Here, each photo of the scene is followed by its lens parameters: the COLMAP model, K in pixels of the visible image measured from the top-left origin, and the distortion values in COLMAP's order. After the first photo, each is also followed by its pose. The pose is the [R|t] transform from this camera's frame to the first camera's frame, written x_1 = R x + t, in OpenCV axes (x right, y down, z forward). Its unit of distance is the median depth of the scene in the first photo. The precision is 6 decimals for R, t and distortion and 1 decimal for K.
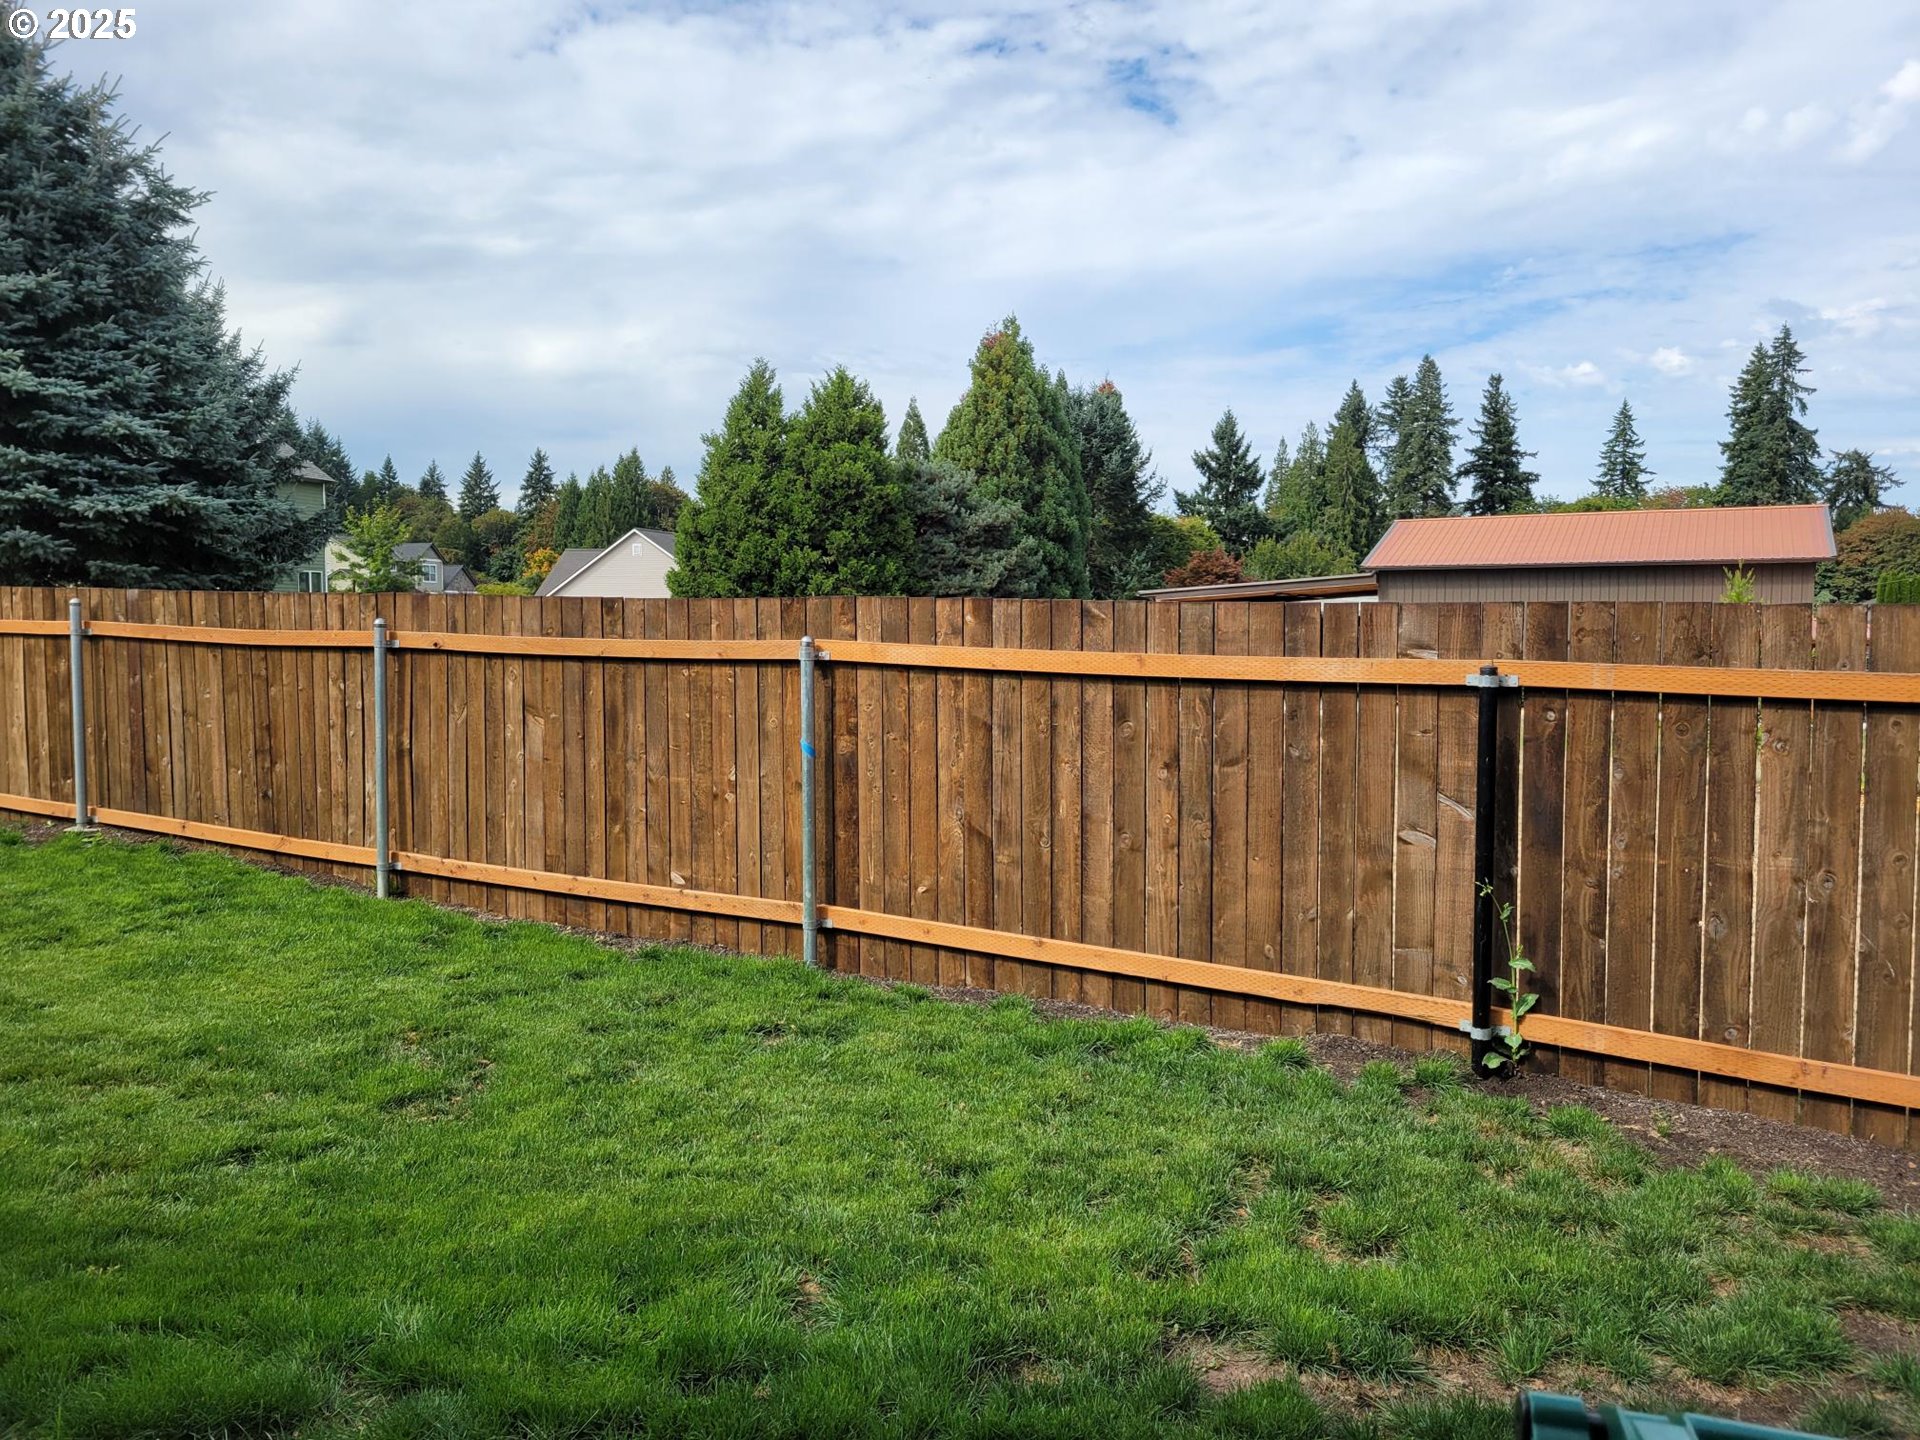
lens RADIAL K [[1511.5, 0, 960.0], [0, 1511.5, 720.0], [0, 0, 1]] dist [0.069799, -0.081764]
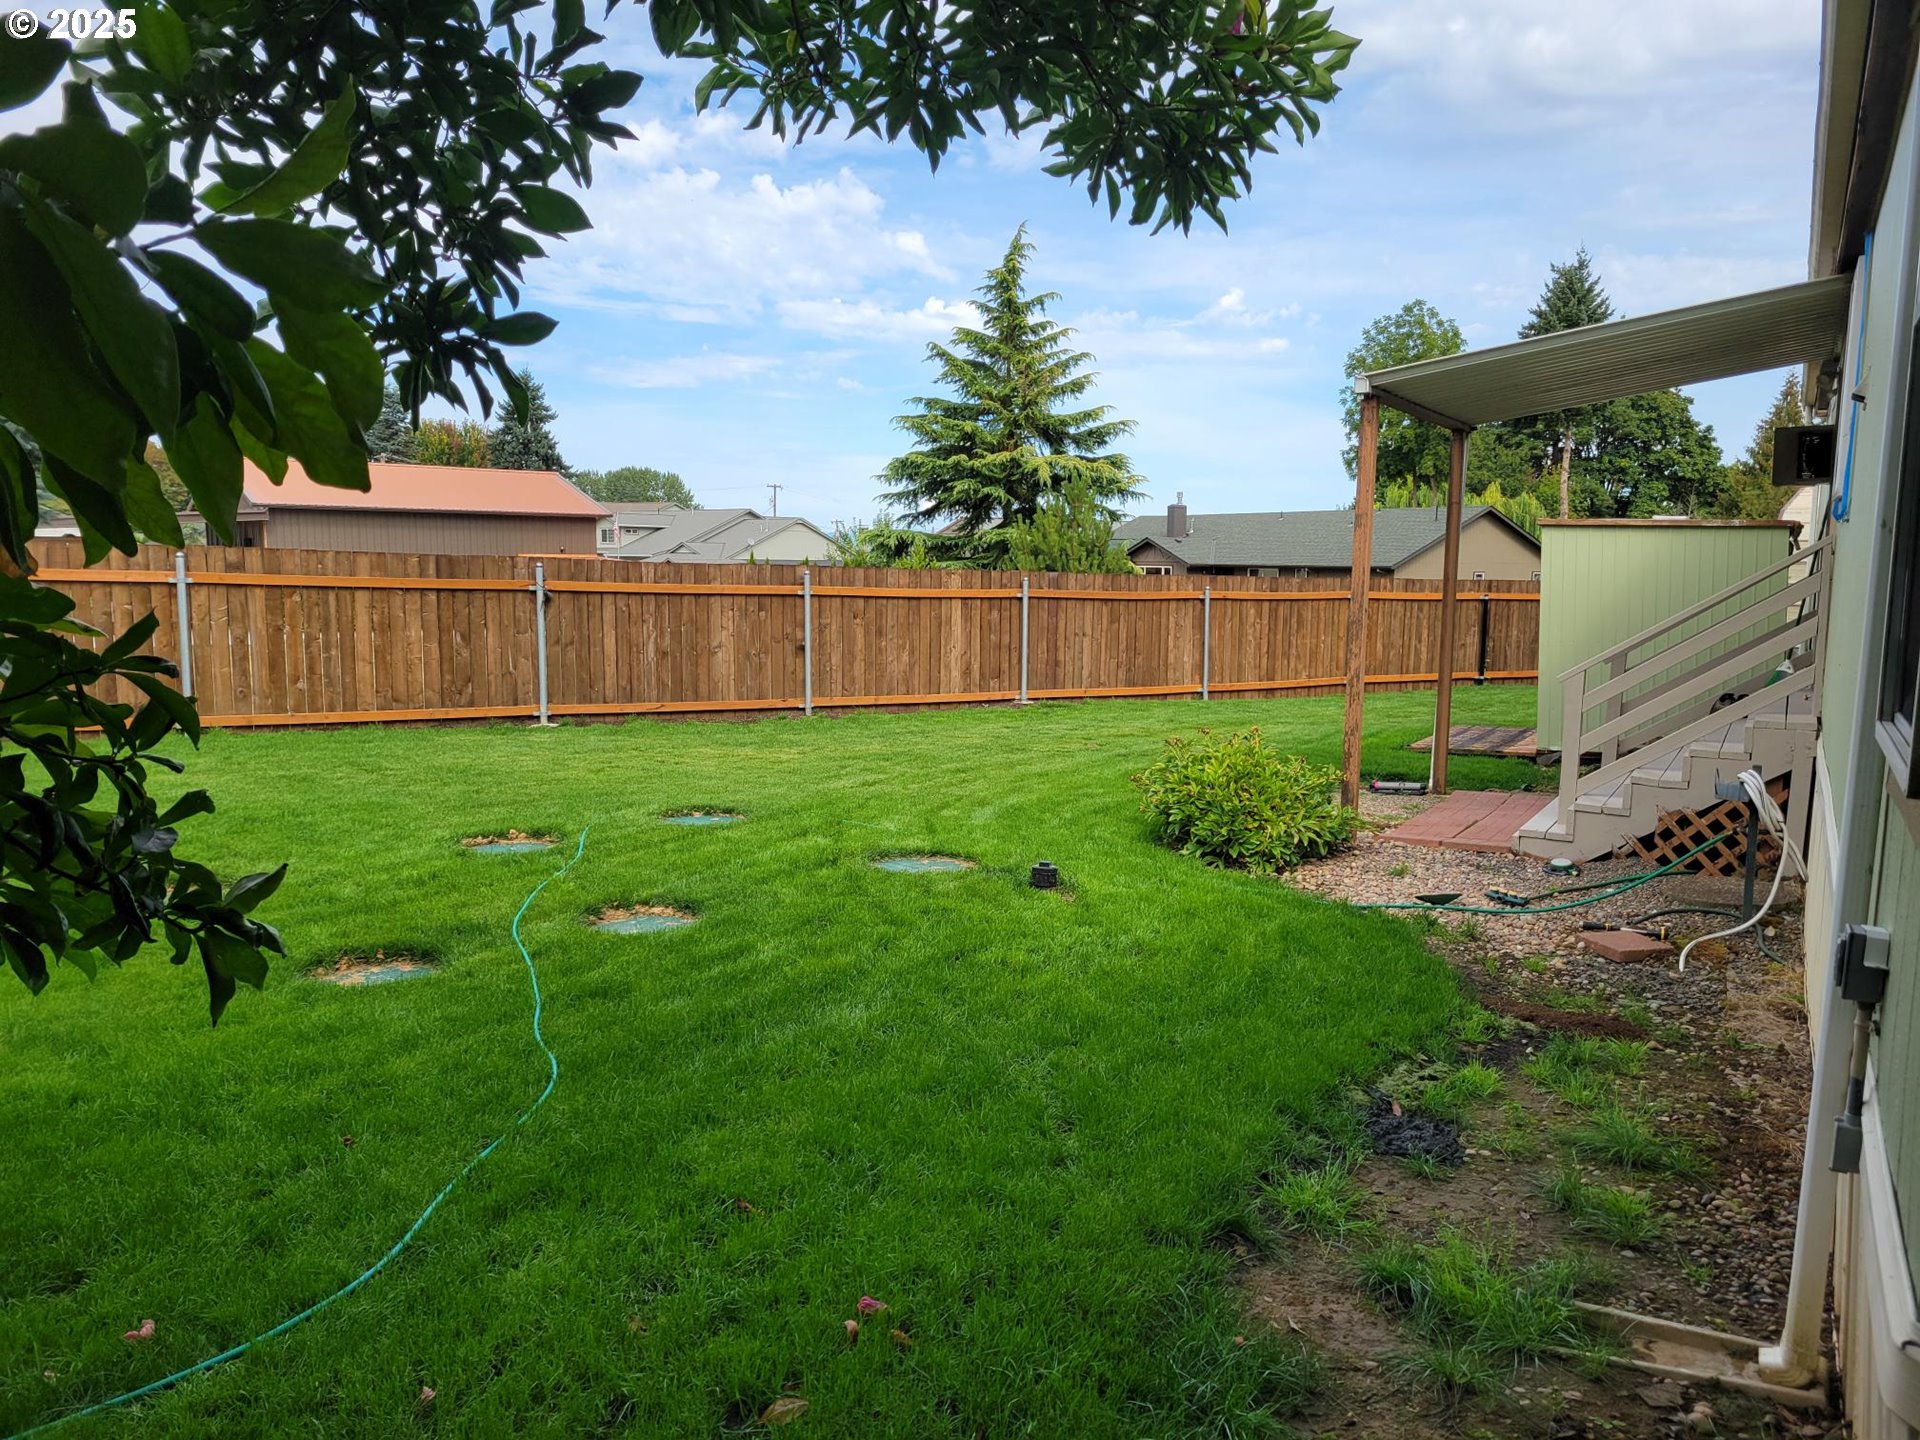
lens RADIAL K [[1450.8, 0, 984.3], [0, 1450.8, 725.7], [0, 0, 1]] dist [0.060984, -0.047945]
pose [[0.416244, -0.109784, 0.902601, -0.224405], [0.049706, 0.993947, 0.097972, -0.007831], [-0.907893, 0.004084, 0.419181, 0.029592]]
